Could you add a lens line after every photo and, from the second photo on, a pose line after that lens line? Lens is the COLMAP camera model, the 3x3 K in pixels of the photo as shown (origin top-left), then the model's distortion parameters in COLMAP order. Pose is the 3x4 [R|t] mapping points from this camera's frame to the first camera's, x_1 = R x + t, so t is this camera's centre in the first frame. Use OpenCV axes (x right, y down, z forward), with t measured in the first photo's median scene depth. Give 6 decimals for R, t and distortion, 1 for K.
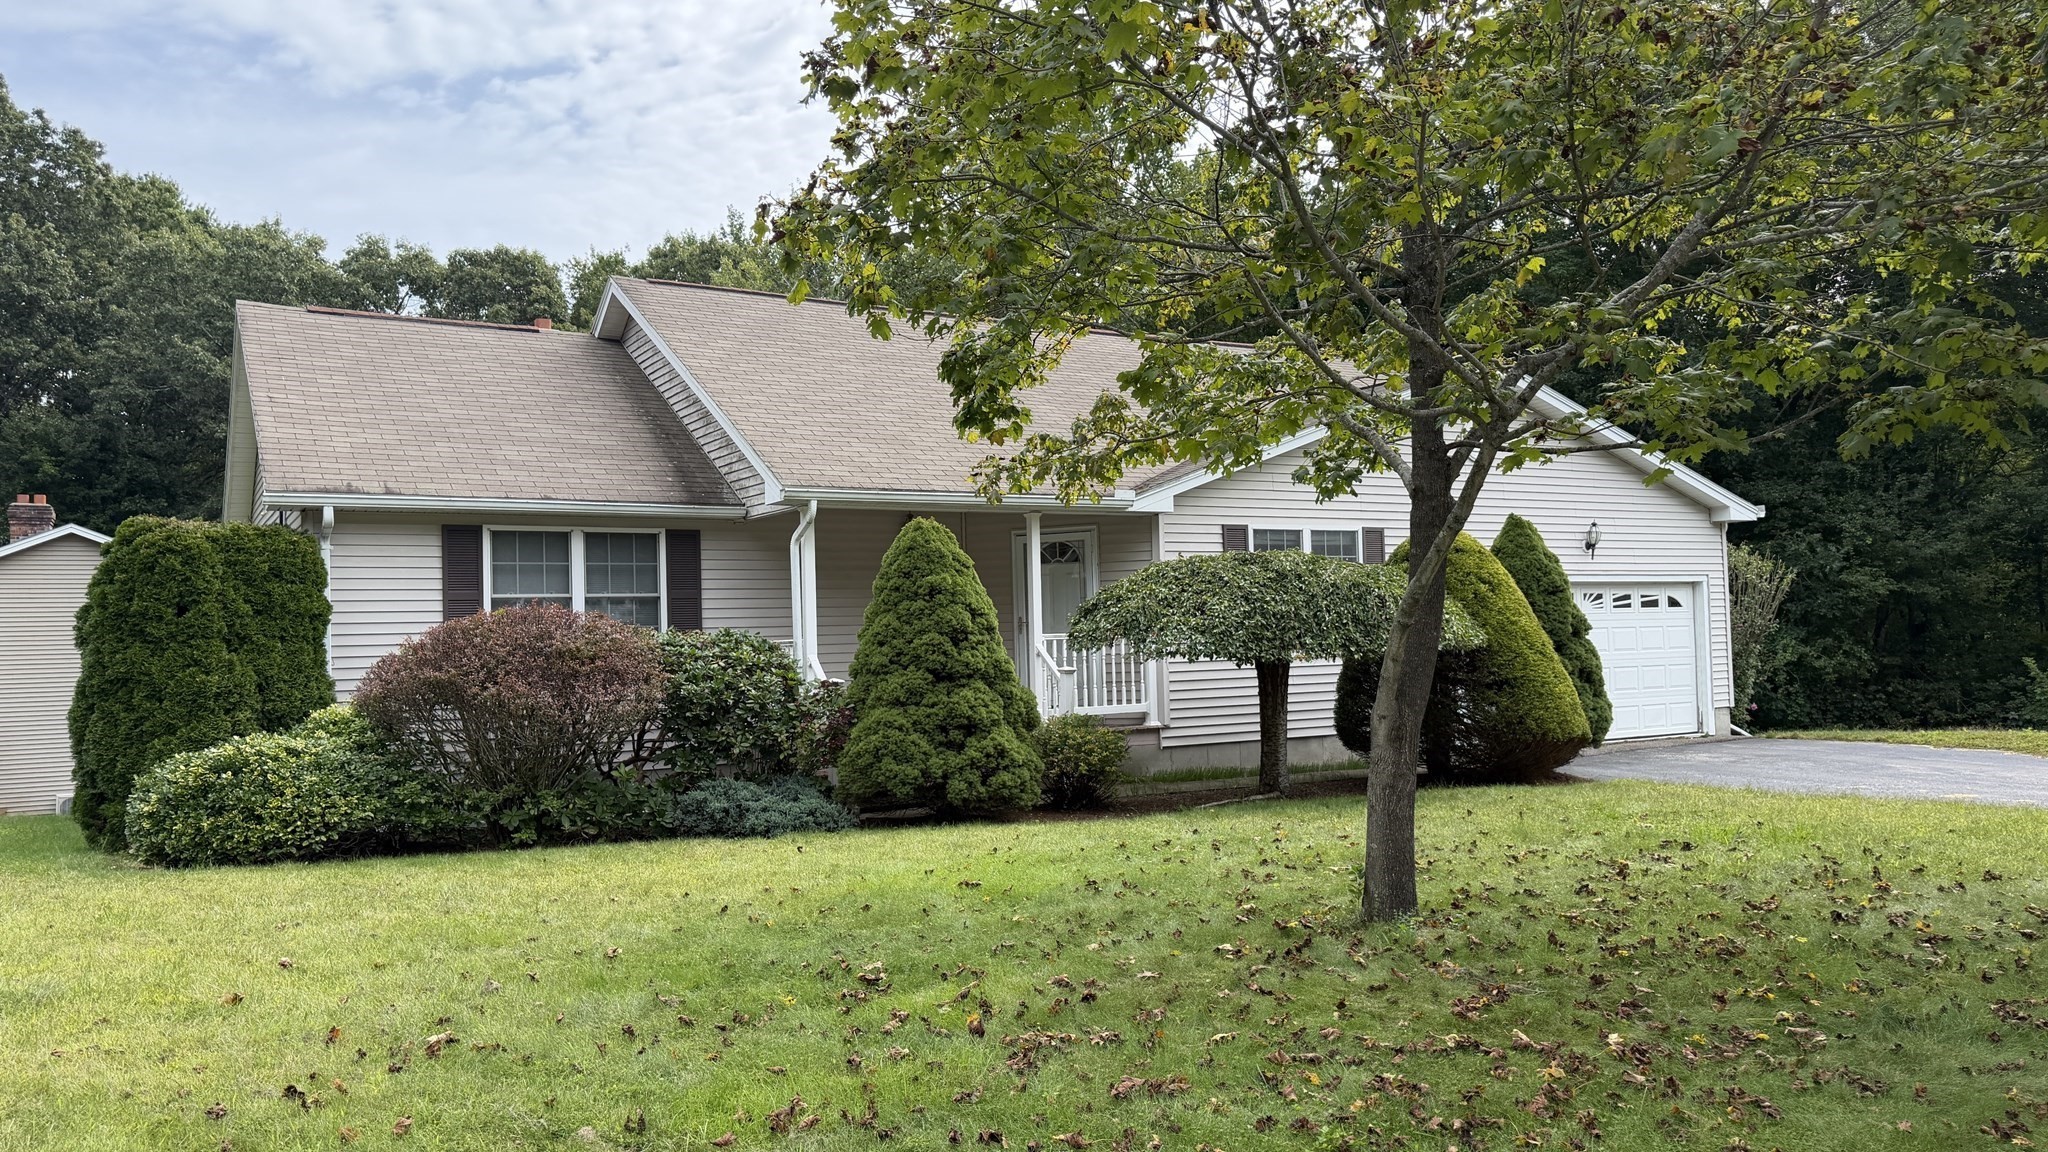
lens RADIAL K [[1470.7, 0, 1022.4], [0, 1470.7, 642.4], [0, 0, 1]] dist [0.130197, -0.117308]
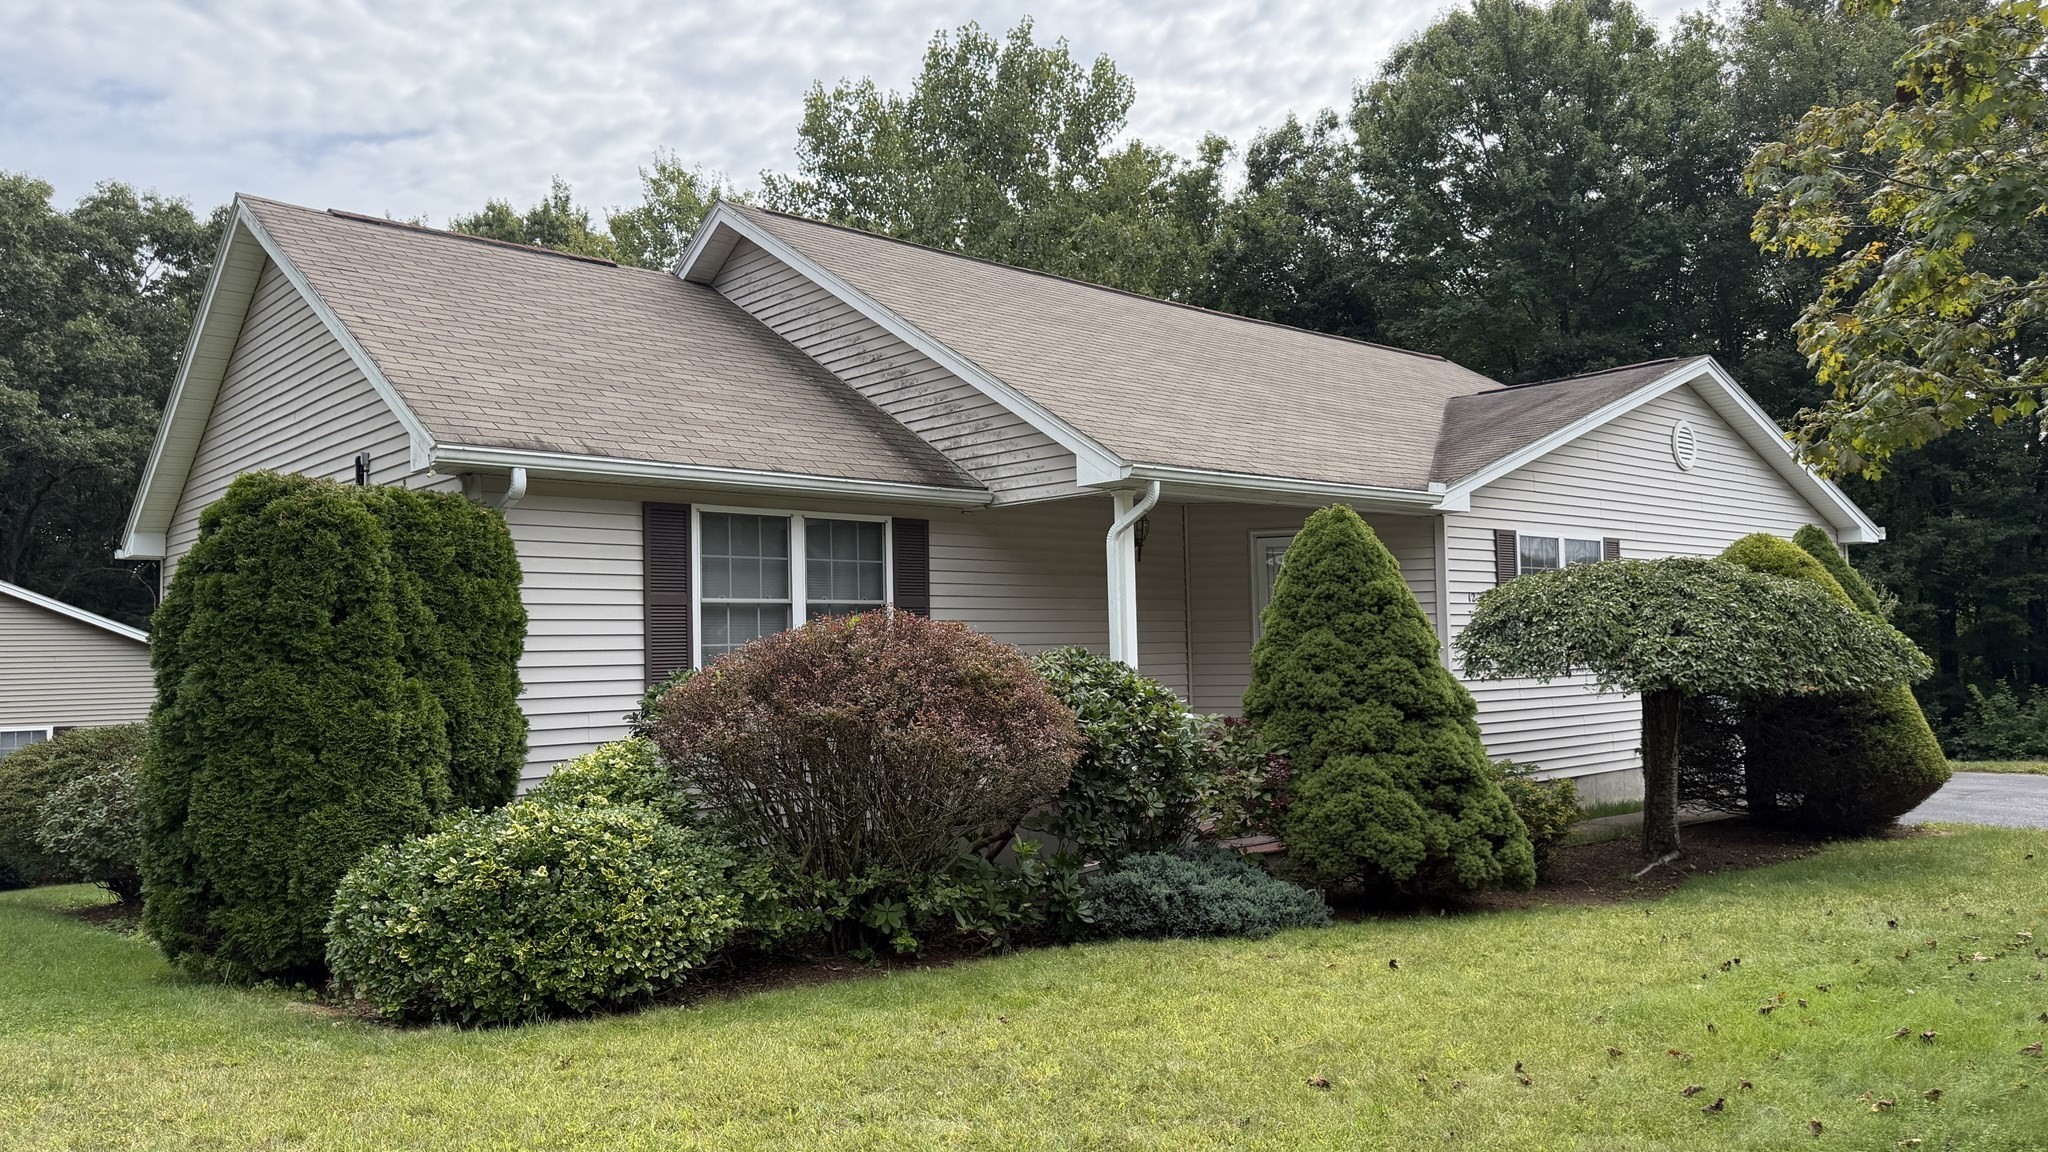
lens RADIAL K [[1421.1, 0, 1026.2], [0, 1421.1, 656.7], [0, 0, 1]] dist [0.130508, -0.103853]
pose [[0.979423, 0.007183, 0.201692, -0.384018], [-0.006618, 0.999972, -0.003475, -0.002061], [-0.201711, 0.002068, 0.979443, 0.308717]]
